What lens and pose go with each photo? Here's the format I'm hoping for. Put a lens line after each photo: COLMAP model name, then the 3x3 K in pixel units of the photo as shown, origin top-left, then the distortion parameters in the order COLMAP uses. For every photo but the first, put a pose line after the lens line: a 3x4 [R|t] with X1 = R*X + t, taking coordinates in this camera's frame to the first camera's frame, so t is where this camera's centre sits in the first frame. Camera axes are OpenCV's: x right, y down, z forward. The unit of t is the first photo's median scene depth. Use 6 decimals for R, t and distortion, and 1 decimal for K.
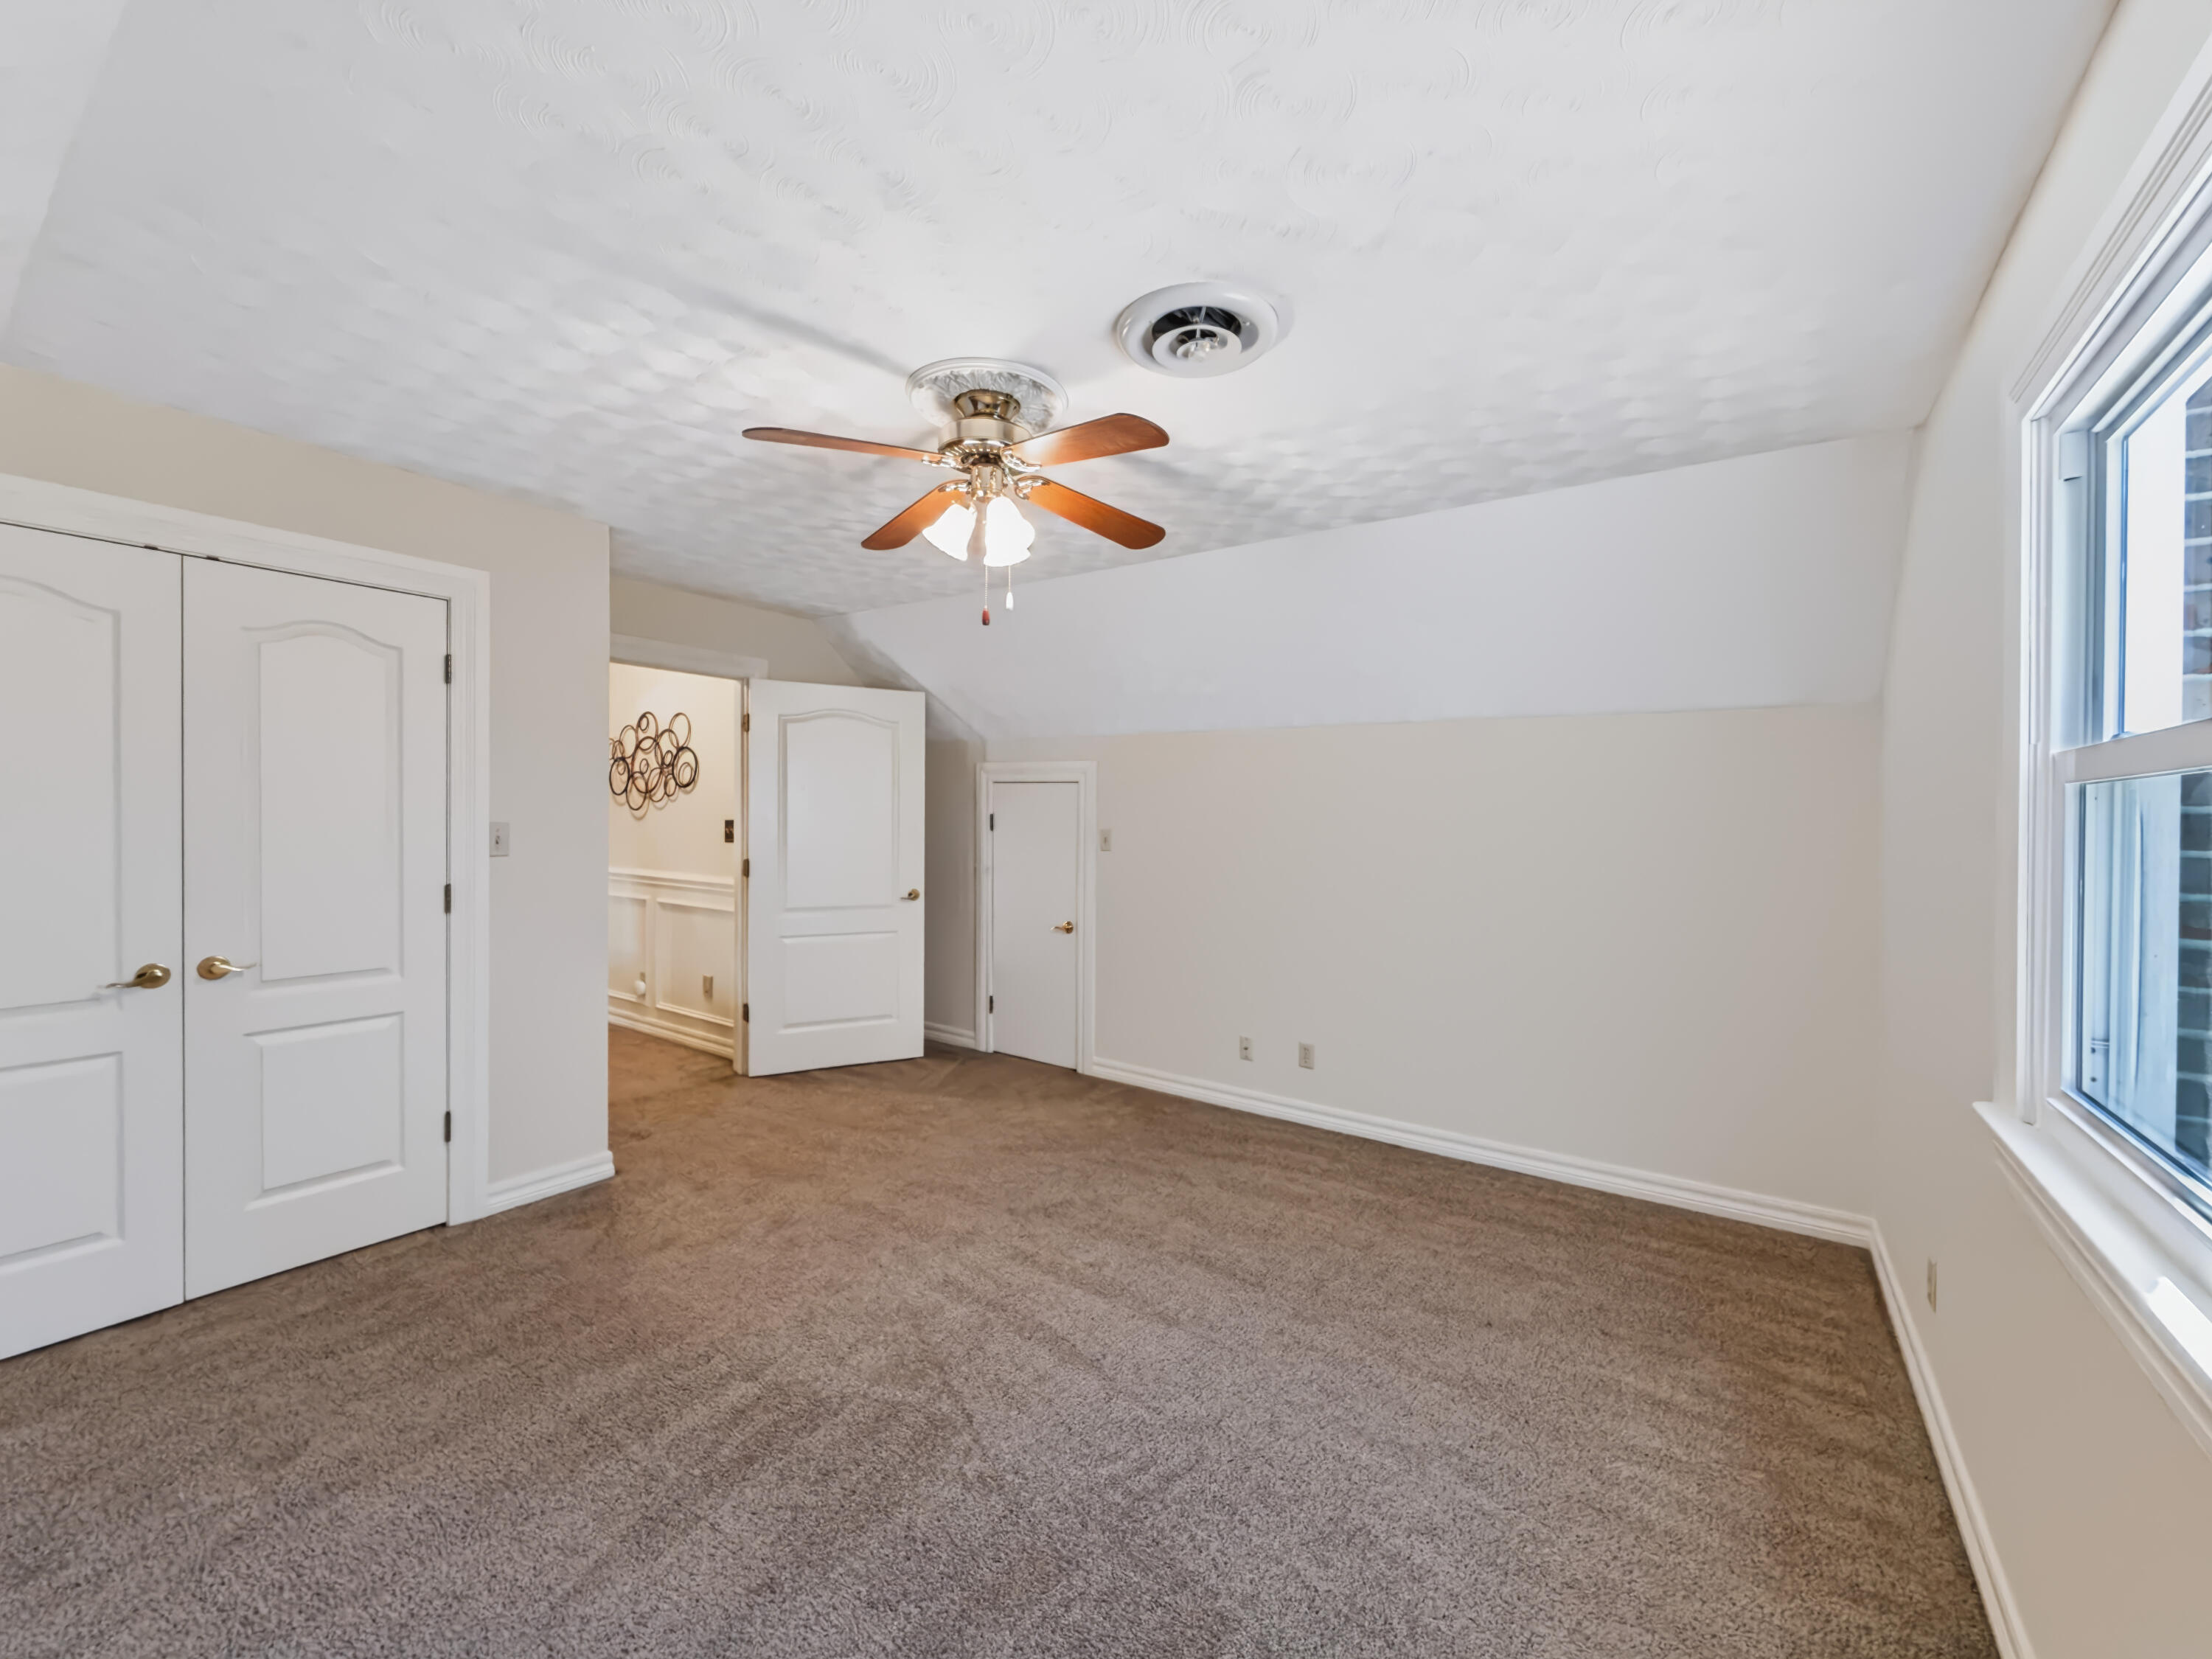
lens RADIAL K [[906.0, 0, 1104.4], [0, 906.0, 817.8], [0, 0, 1]] dist [-0.001088, -0.000951]
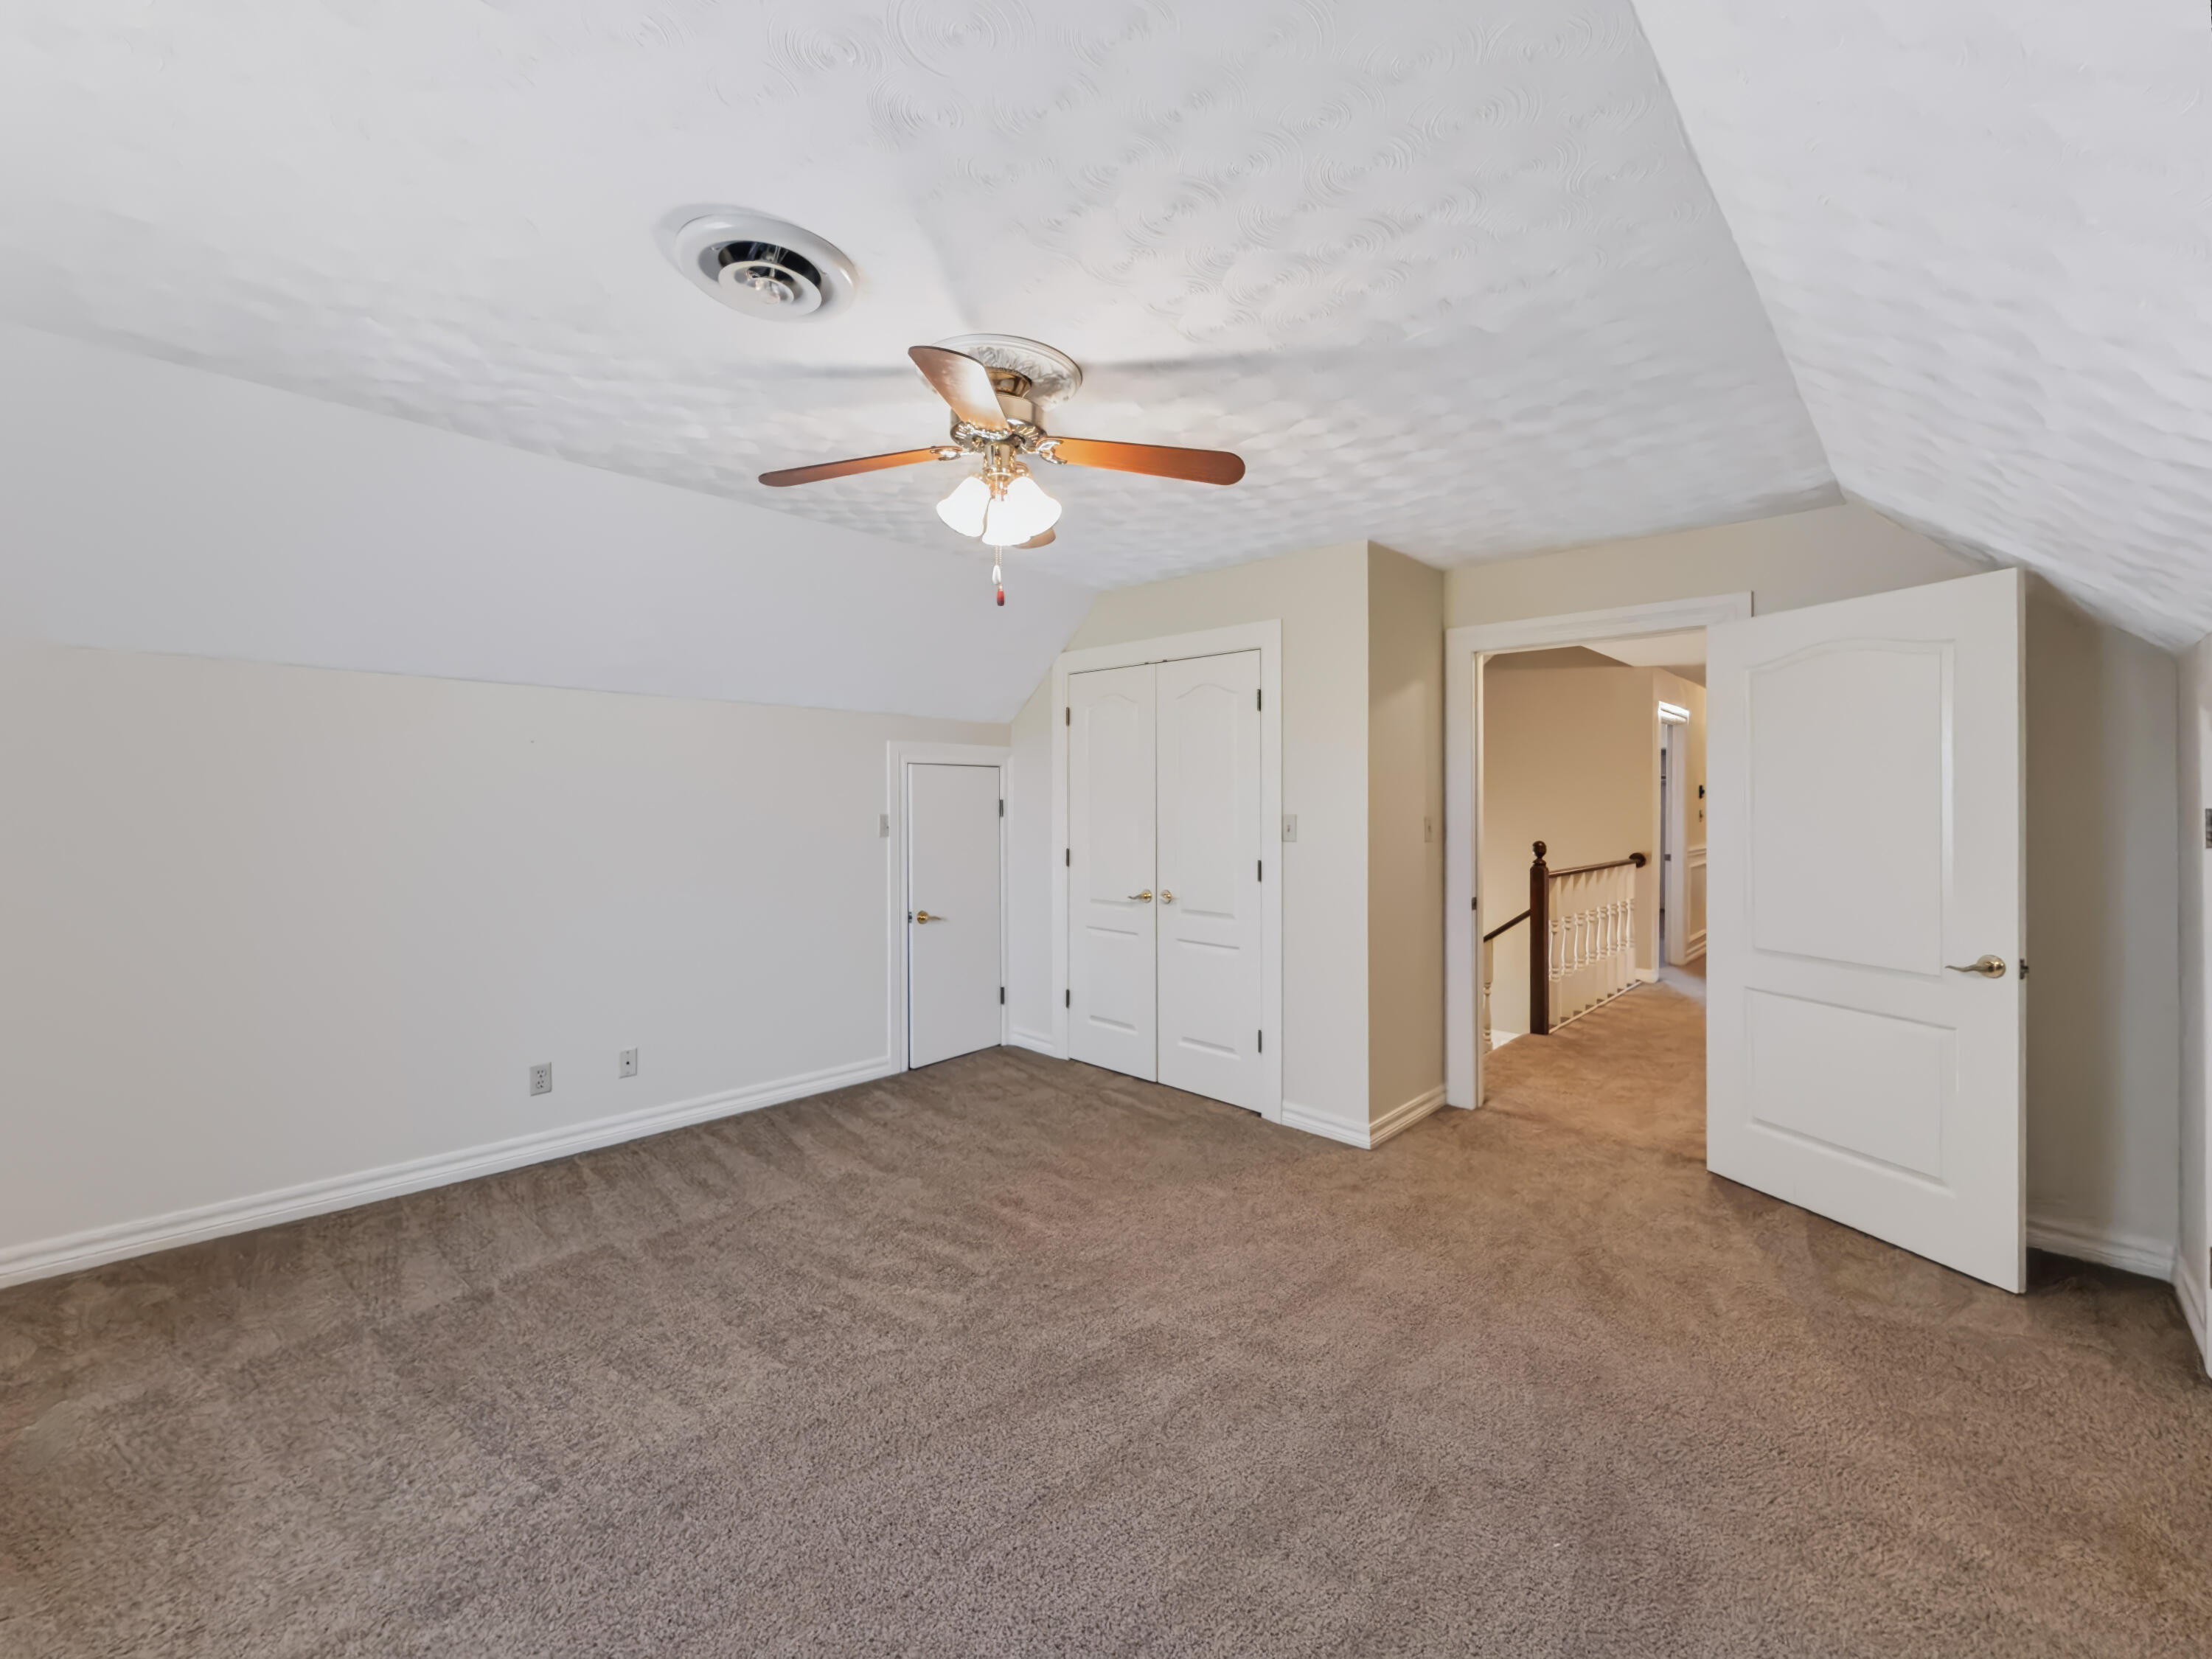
lens RADIAL K [[906.0, 0, 1104.4], [0, 906.0, 817.8], [0, 0, 1]] dist [-0.001088, -0.000951]
pose [[-0.162947, 0.002980, -0.986630, 0.618655], [-0.011472, 0.999922, 0.004915, 0.006529], [0.986568, 0.012120, -0.162900, 0.964277]]
